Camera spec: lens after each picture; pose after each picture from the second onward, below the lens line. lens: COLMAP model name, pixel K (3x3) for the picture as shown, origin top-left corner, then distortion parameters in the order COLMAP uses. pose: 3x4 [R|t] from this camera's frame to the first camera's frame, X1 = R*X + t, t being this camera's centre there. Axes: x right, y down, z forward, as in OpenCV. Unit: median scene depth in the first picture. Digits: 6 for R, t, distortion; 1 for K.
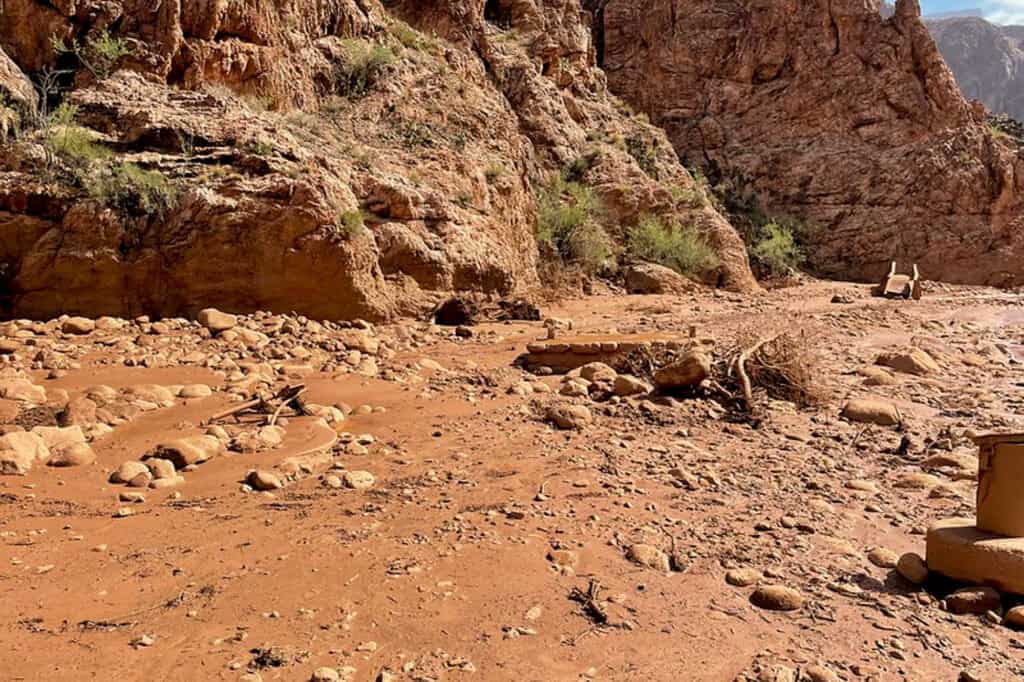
lens RADIAL K [[792.0, 0, 515.7], [0, 792.0, 373.6], [0, 0, 1]] dist [0.080819, -0.090315]
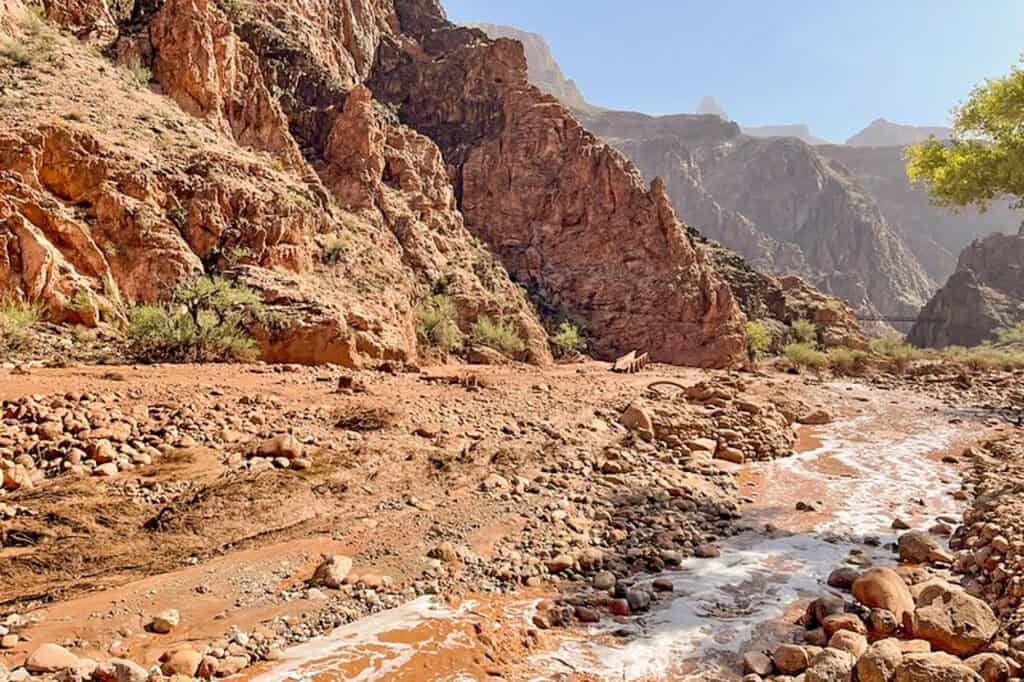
lens RADIAL K [[792.0, 0, 502.4], [0, 792.0, 356.5], [0, 0, 1]] dist [0.080819, -0.090315]
pose [[0.987873, 0.035197, 0.151225, -0.036807], [-0.018397, 0.993640, -0.111090, 0.061225], [-0.154173, 0.106961, 0.982237, -0.589587]]
